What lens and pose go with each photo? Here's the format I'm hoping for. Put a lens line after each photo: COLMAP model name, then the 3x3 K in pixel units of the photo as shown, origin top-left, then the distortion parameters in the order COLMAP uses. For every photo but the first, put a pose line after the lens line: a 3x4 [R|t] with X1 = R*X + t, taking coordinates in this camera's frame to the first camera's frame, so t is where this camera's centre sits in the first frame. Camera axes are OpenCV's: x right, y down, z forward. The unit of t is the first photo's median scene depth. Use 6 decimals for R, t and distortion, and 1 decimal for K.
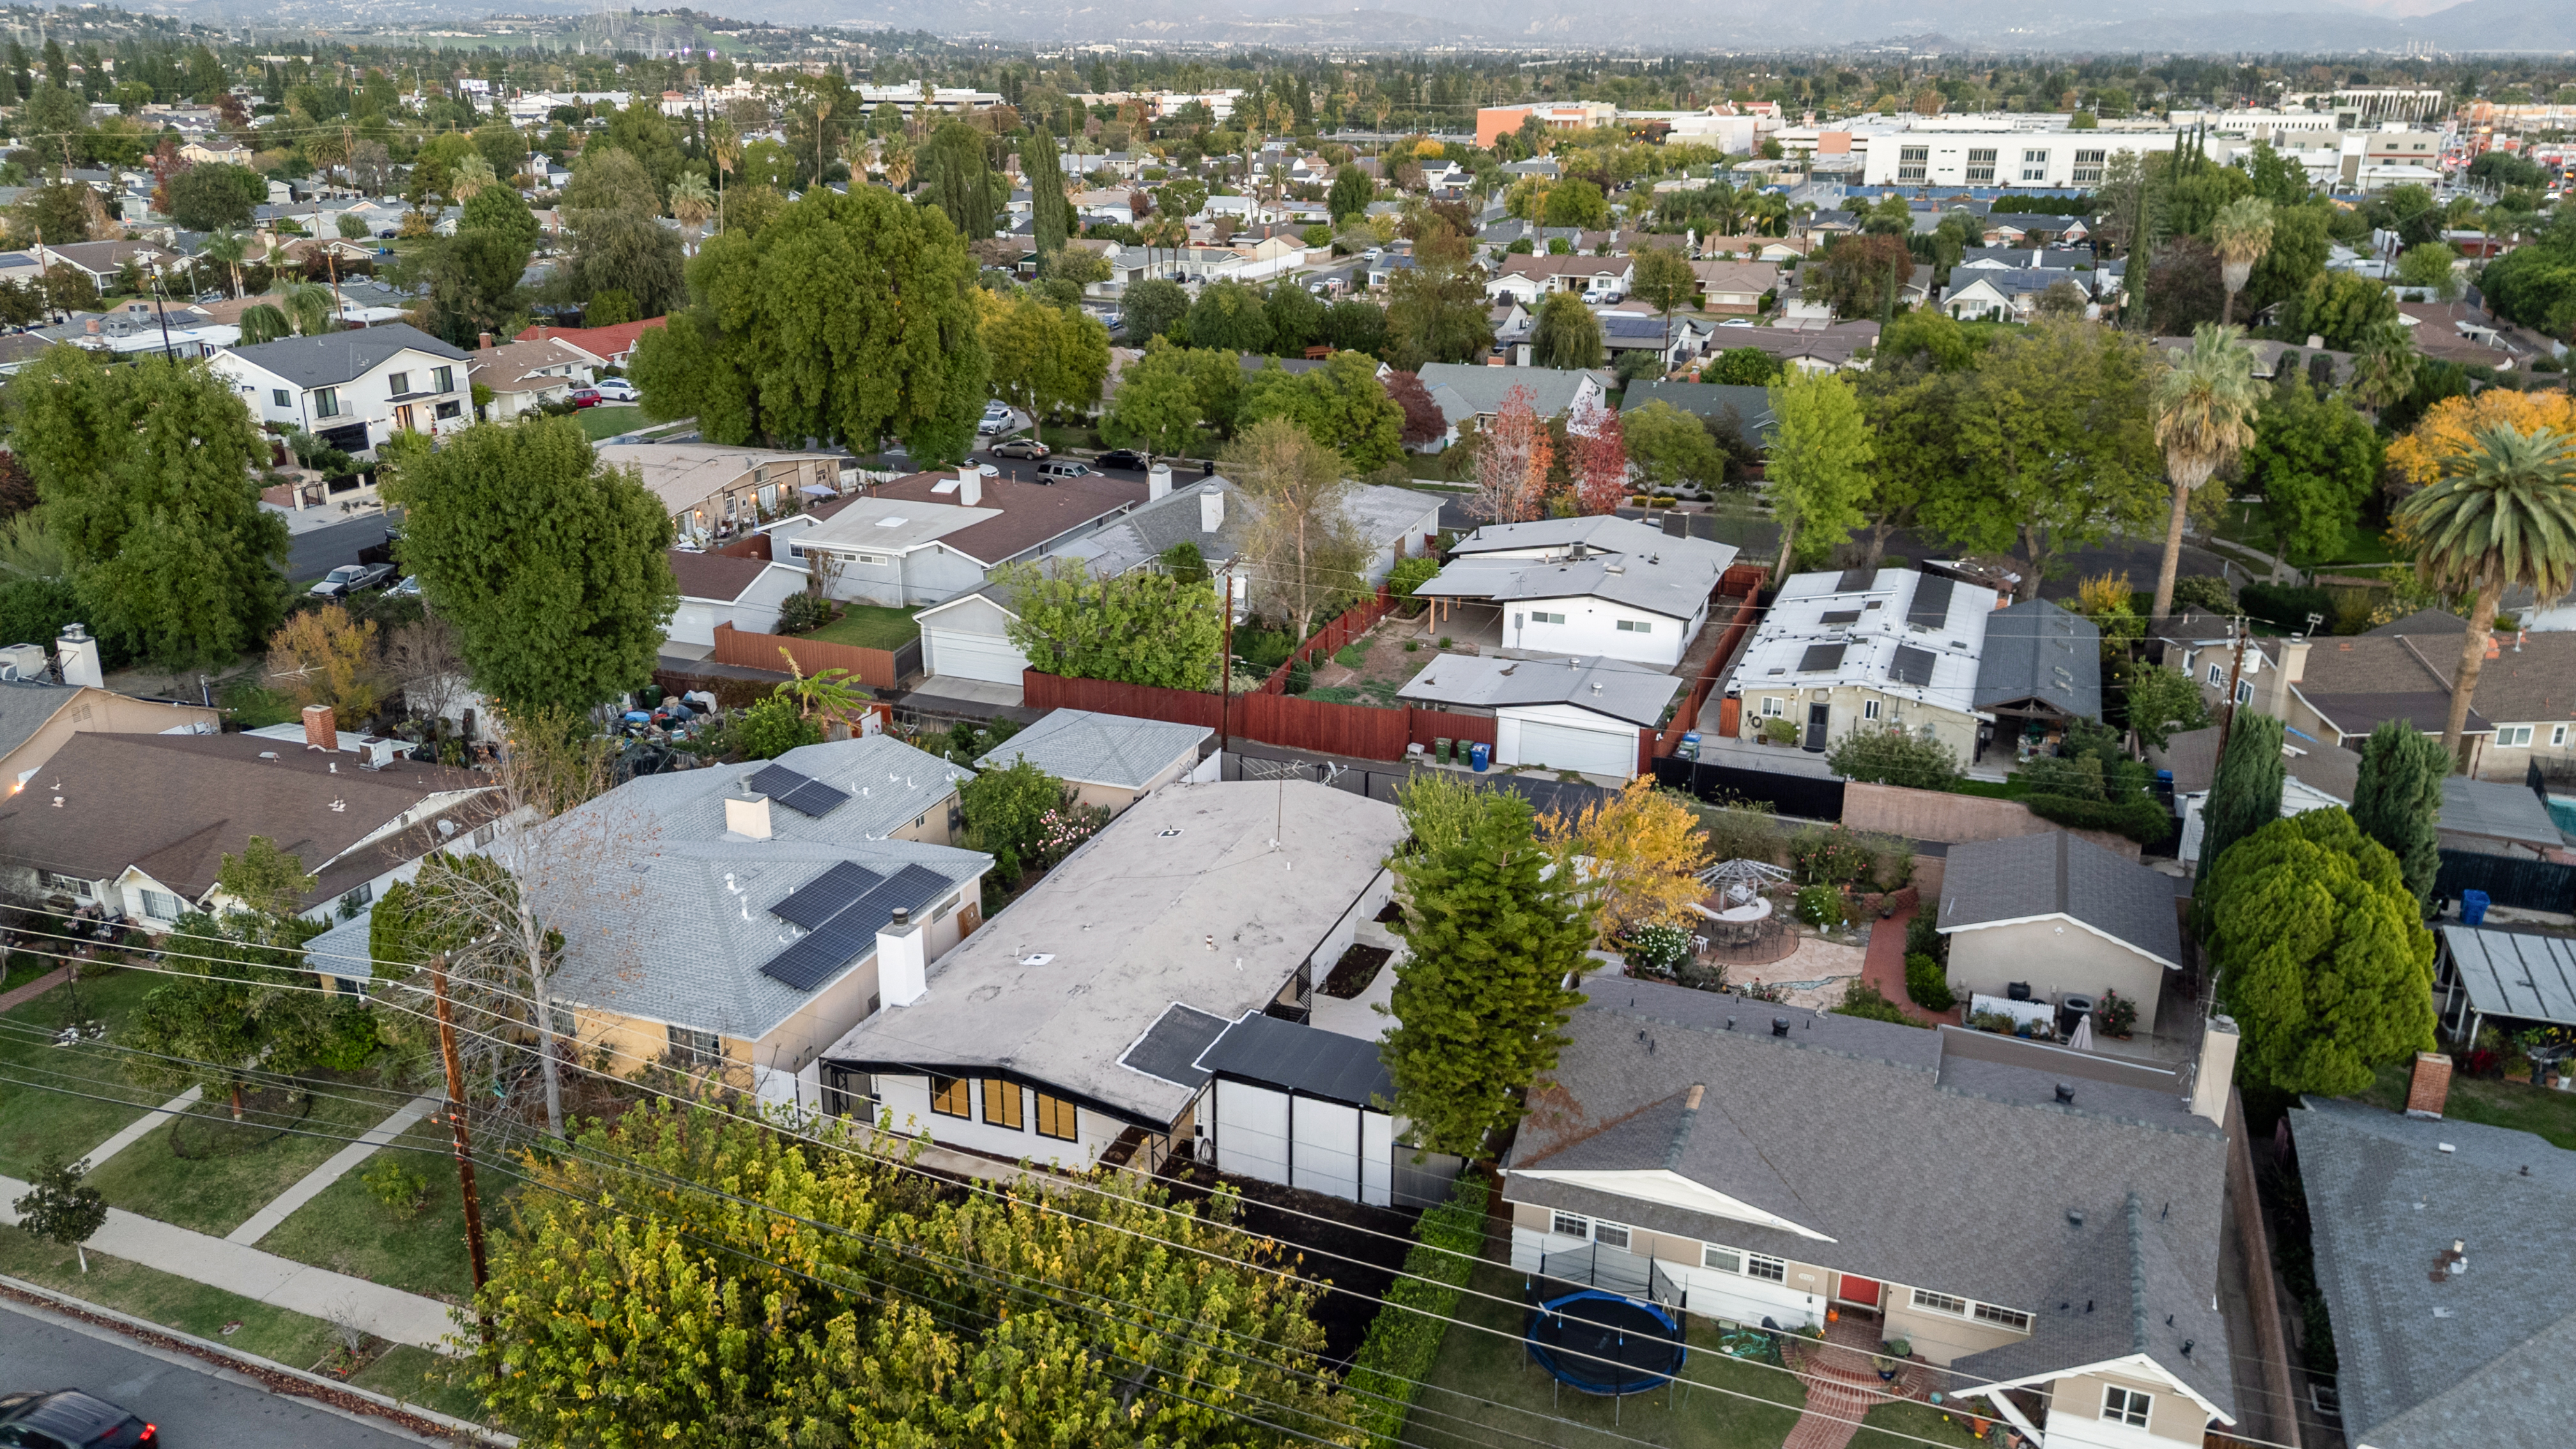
lens RADIAL K [[1890.3, 0, 1288.0], [0, 1890.3, 724.5], [0, 0, 1]] dist [0.080164, -0.080872]
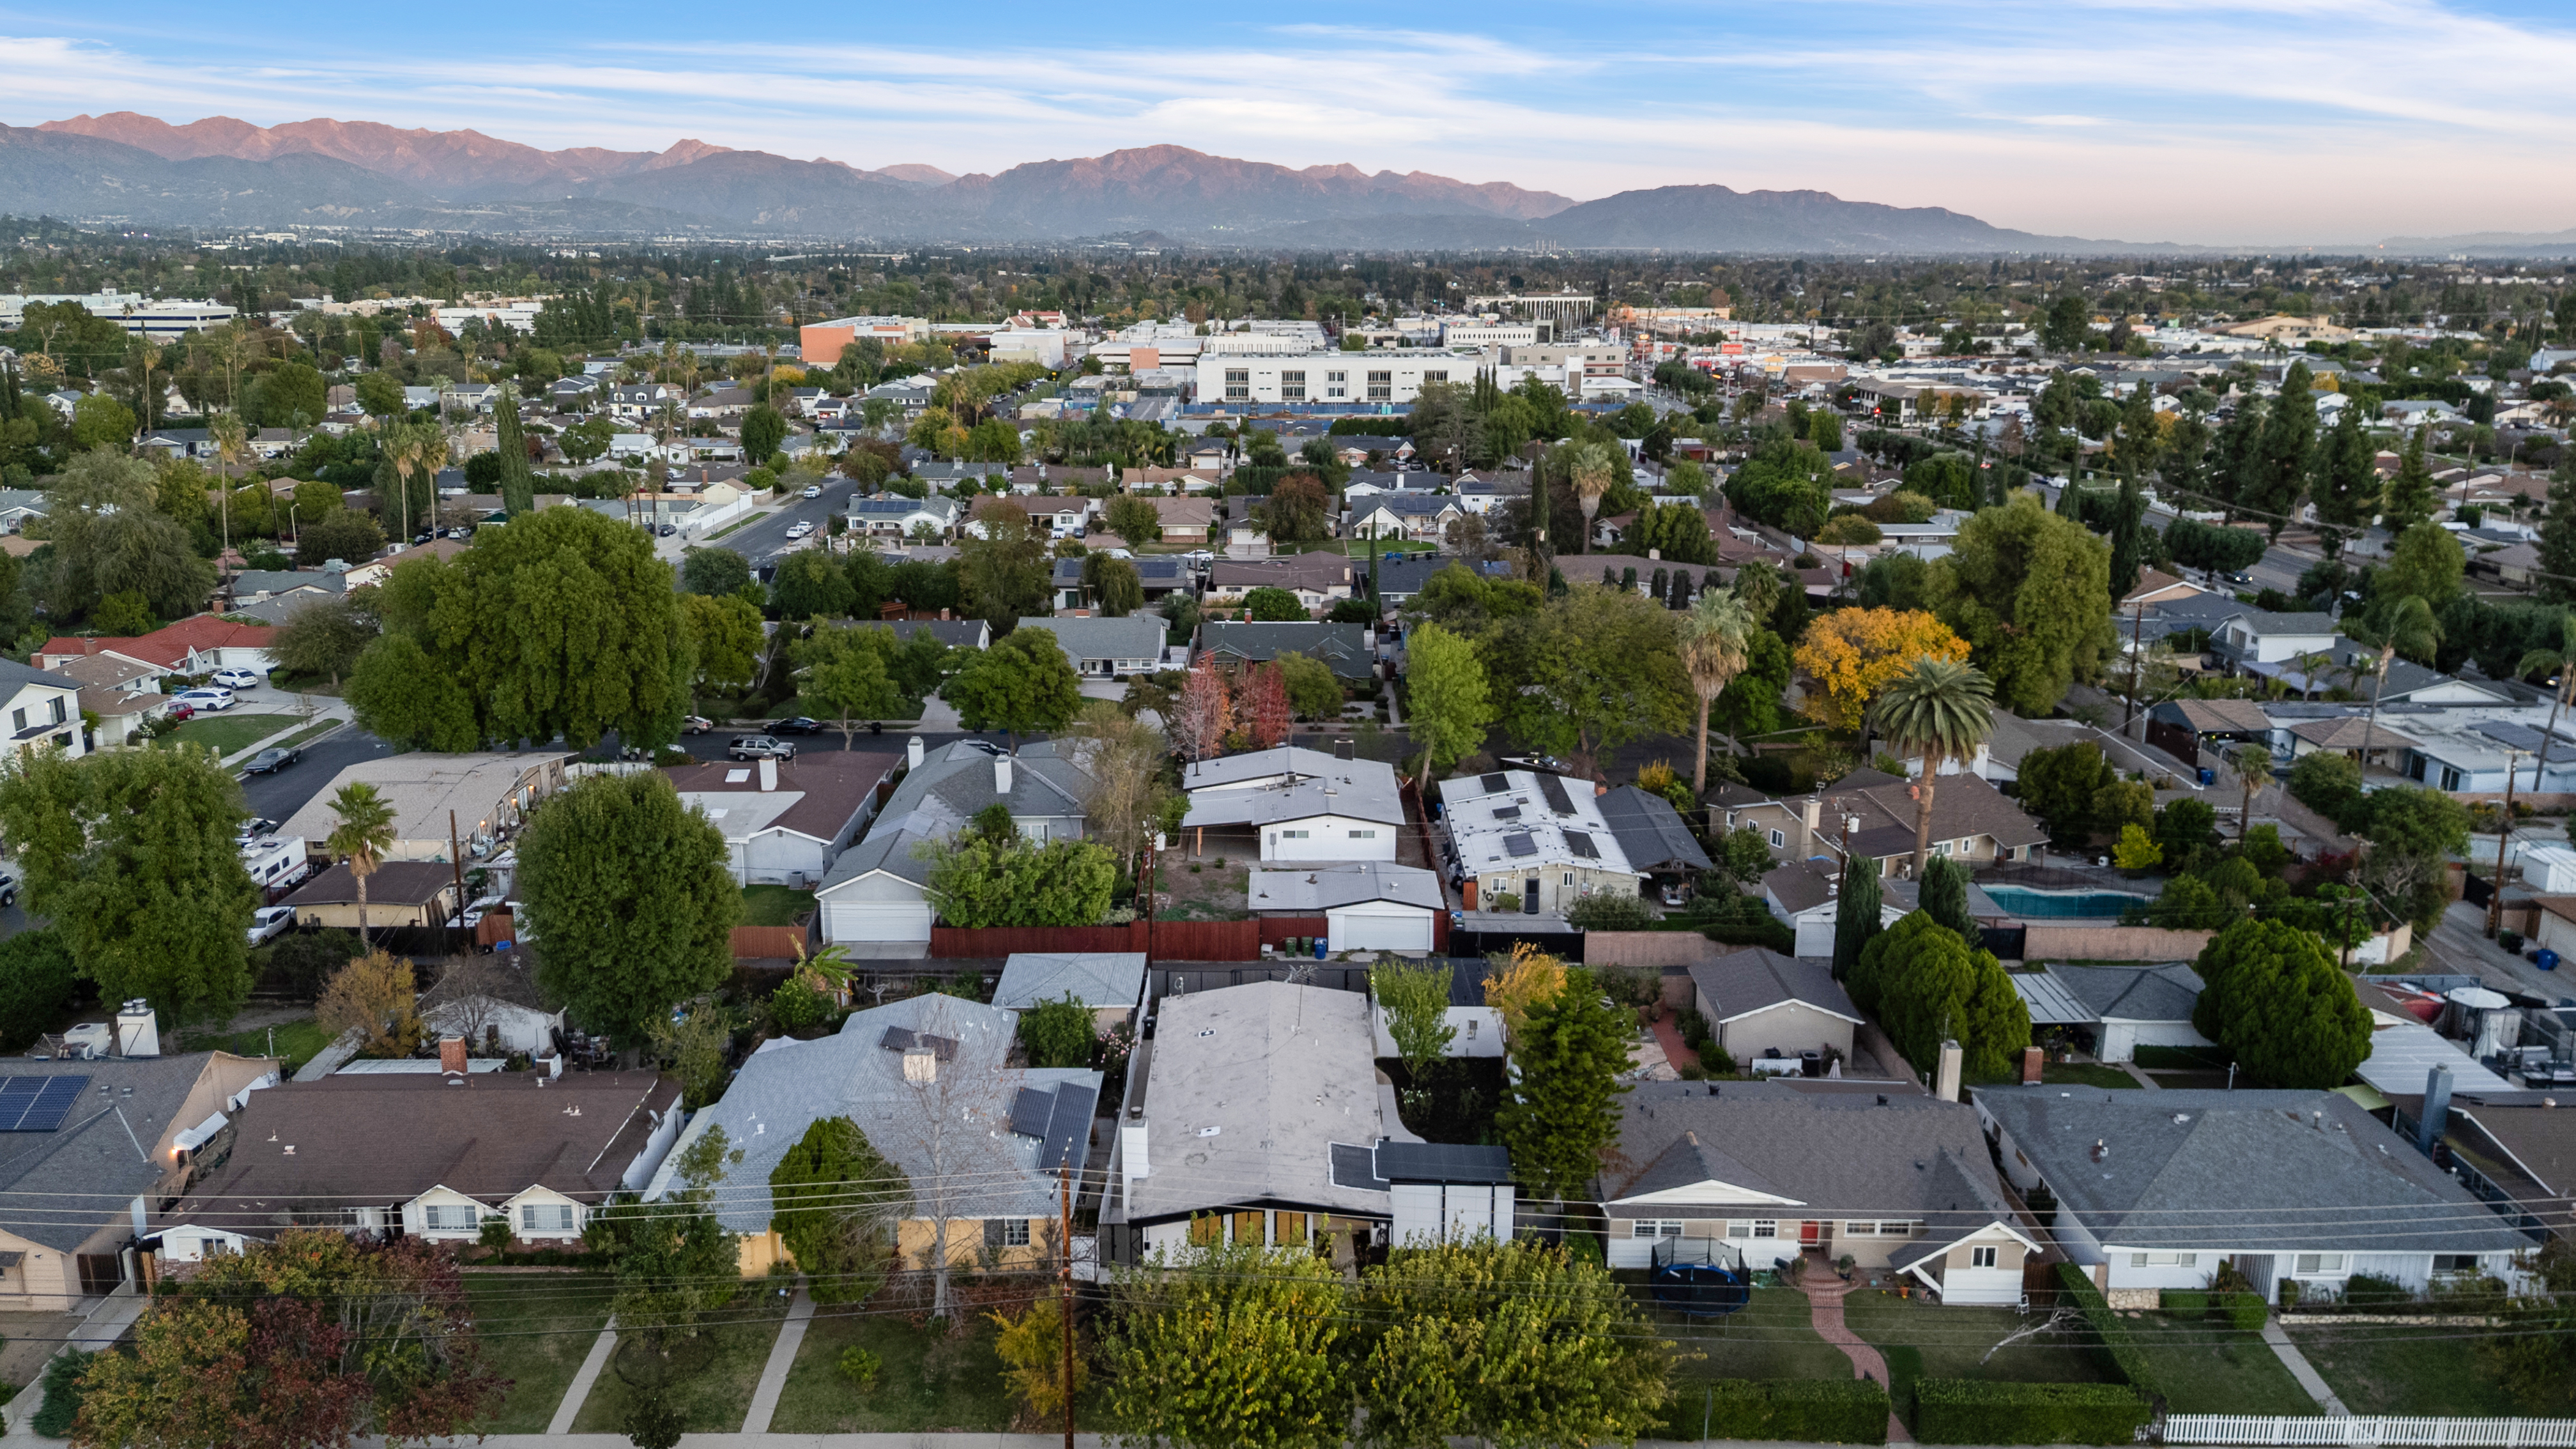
lens RADIAL K [[1916.7, 0, 1288.0], [0, 1916.7, 724.5], [0, 0, 1]] dist [0.130639, -0.231044]
pose [[0.929535, -0.088756, 0.357892, -0.374573], [0.122208, 0.989896, -0.071915, -0.042801], [-0.347893, 0.110584, 0.930990, -0.255088]]
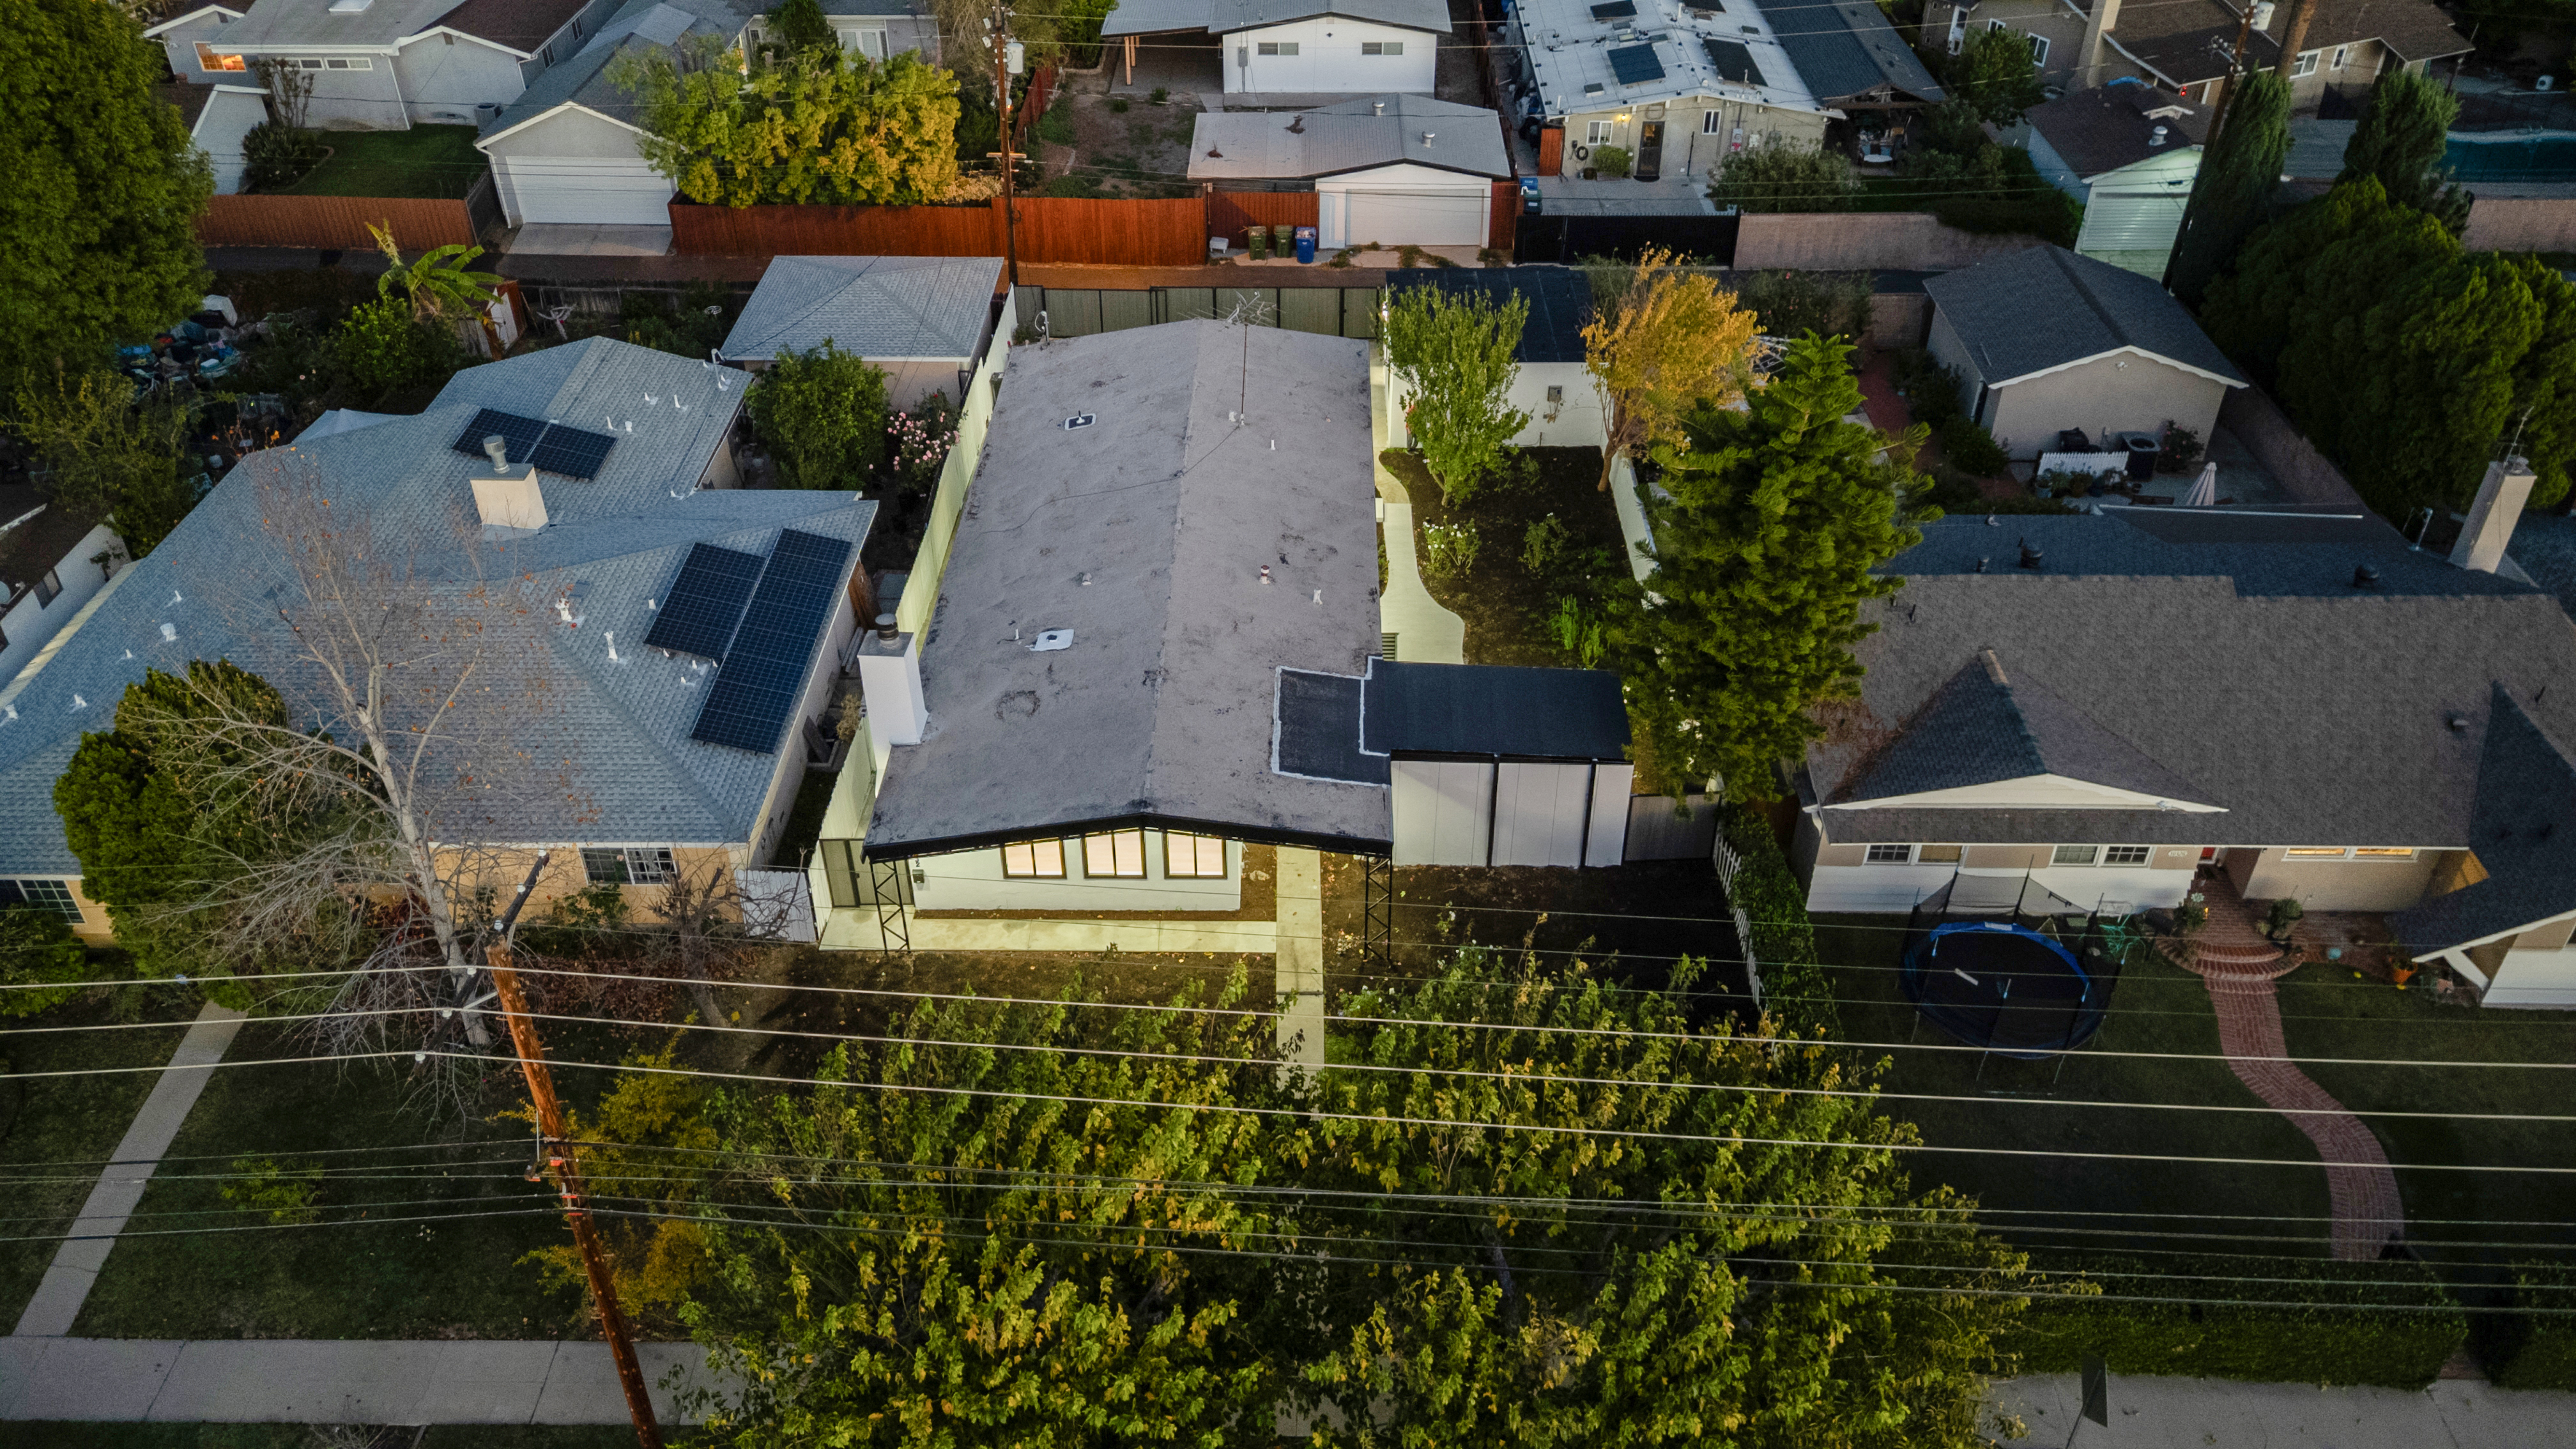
lens RADIAL K [[1890.3, 0, 1288.0], [0, 1890.3, 724.5], [0, 0, 1]] dist [0.080164, -0.080872]
pose [[0.936817, -0.211964, 0.278289, -0.171664], [0.121632, 0.943255, 0.308993, -0.040313], [-0.327992, -0.255621, 0.909439, 0.195894]]
